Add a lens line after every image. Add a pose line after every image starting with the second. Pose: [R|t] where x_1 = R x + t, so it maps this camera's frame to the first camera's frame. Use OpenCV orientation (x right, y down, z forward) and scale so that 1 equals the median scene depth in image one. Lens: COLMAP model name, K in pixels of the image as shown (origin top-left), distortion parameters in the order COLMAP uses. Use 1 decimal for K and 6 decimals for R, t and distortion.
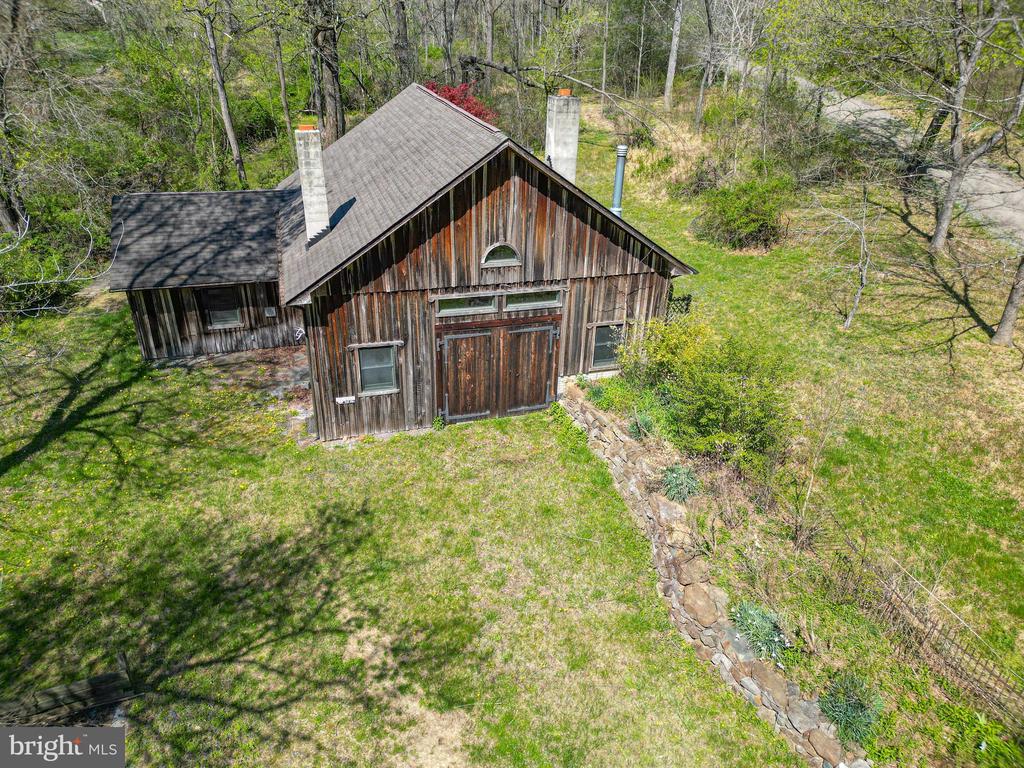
lens RADIAL K [[716.8, 0, 506.6], [0, 716.8, 391.2], [0, 0, 1]] dist [0.057103, -0.047936]
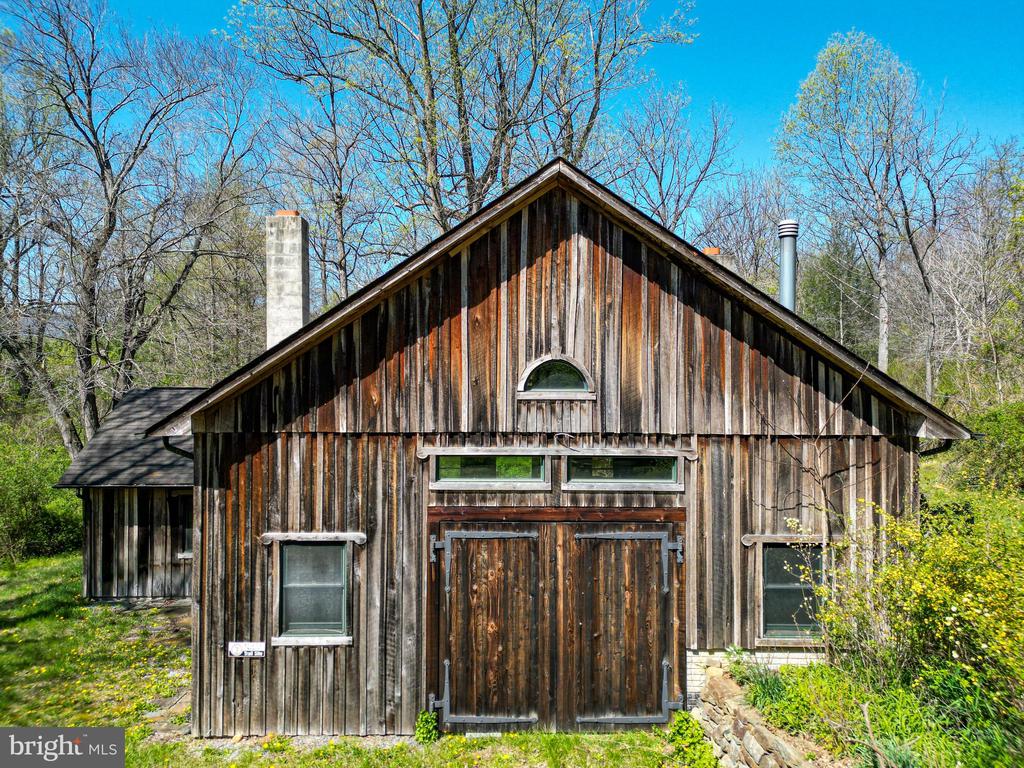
lens RADIAL K [[716.8, 0, 507.7], [0, 716.8, 378.7], [0, 0, 1]] dist [0.057103, -0.047936]
pose [[0.961581, -0.022422, -0.273603, 0.099584], [-0.112330, 0.877265, -0.466678, 0.062708], [0.250487, 0.479483, 0.841043, 0.513397]]
